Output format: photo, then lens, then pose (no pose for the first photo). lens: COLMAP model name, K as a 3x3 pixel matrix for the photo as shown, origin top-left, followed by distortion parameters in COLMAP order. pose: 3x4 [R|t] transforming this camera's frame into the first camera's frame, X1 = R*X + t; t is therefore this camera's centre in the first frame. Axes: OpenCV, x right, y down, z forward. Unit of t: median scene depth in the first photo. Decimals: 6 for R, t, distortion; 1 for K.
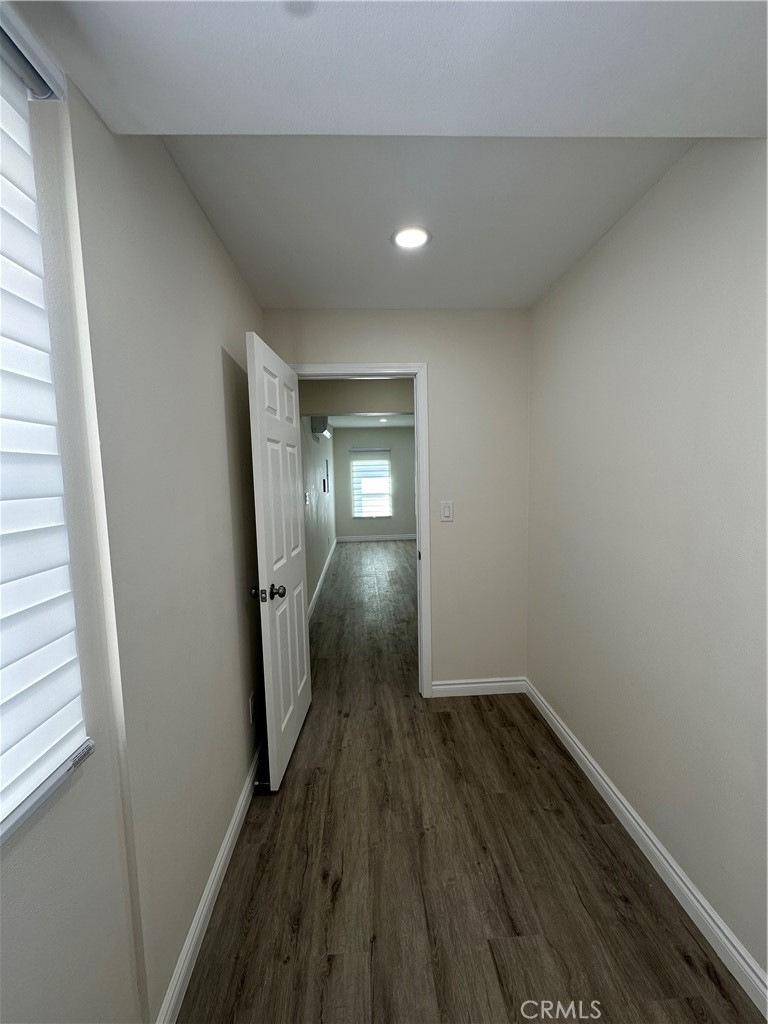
lens RADIAL K [[409.5, 0, 387.0], [0, 409.5, 505.5], [0, 0, 1]] dist [-0.009155, 0.002833]
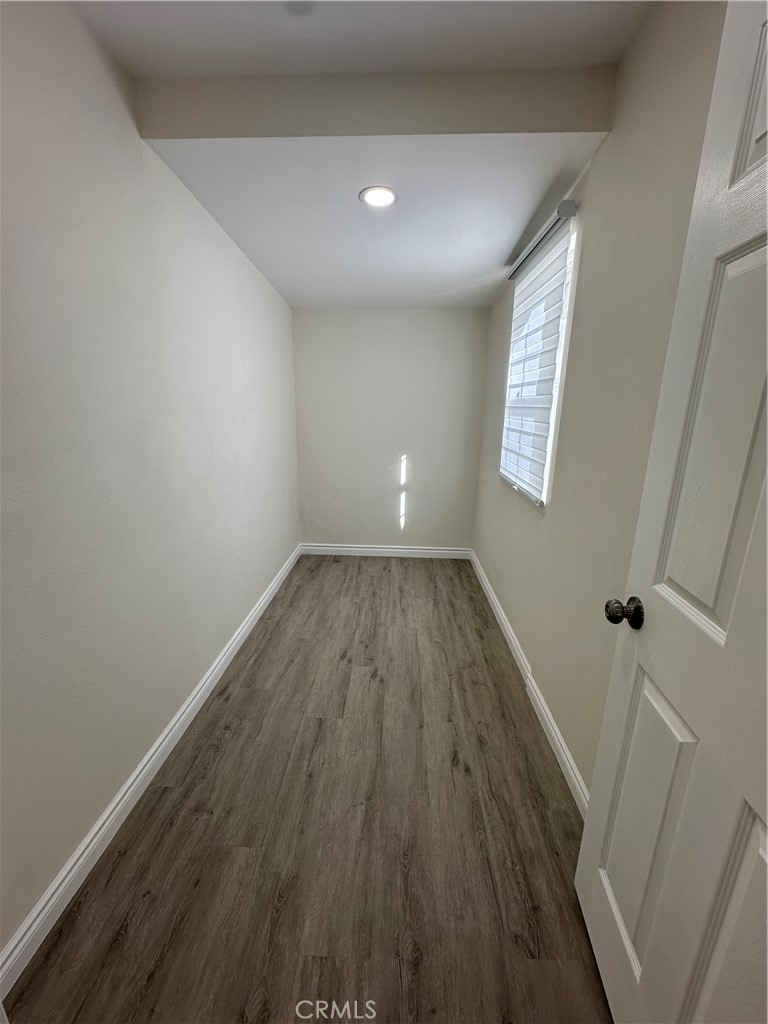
lens RADIAL K [[409.5, 0, 384.3], [0, 409.5, 513.0], [0, 0, 1]] dist [-0.009155, 0.002833]
pose [[-0.994917, -0.014067, 0.099706, -0.027469], [0.019311, 0.945159, 0.326040, -0.075870], [-0.098825, 0.326309, -0.940083, 1.596075]]
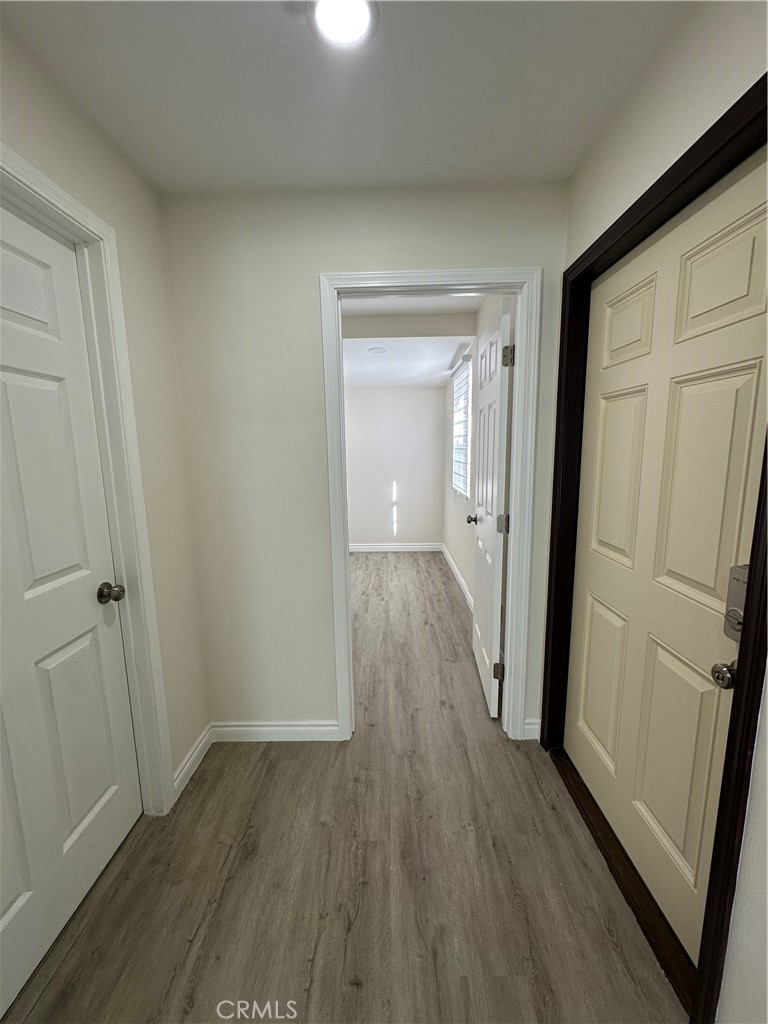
lens RADIAL K [[409.5, 0, 384.2], [0, 409.5, 509.7], [0, 0, 1]] dist [-0.009155, 0.002833]
pose [[-0.996636, 0.027659, 0.077152, -0.074134], [0.044736, 0.972326, 0.229306, -0.180643], [-0.068675, 0.231986, -0.970292, 2.637849]]
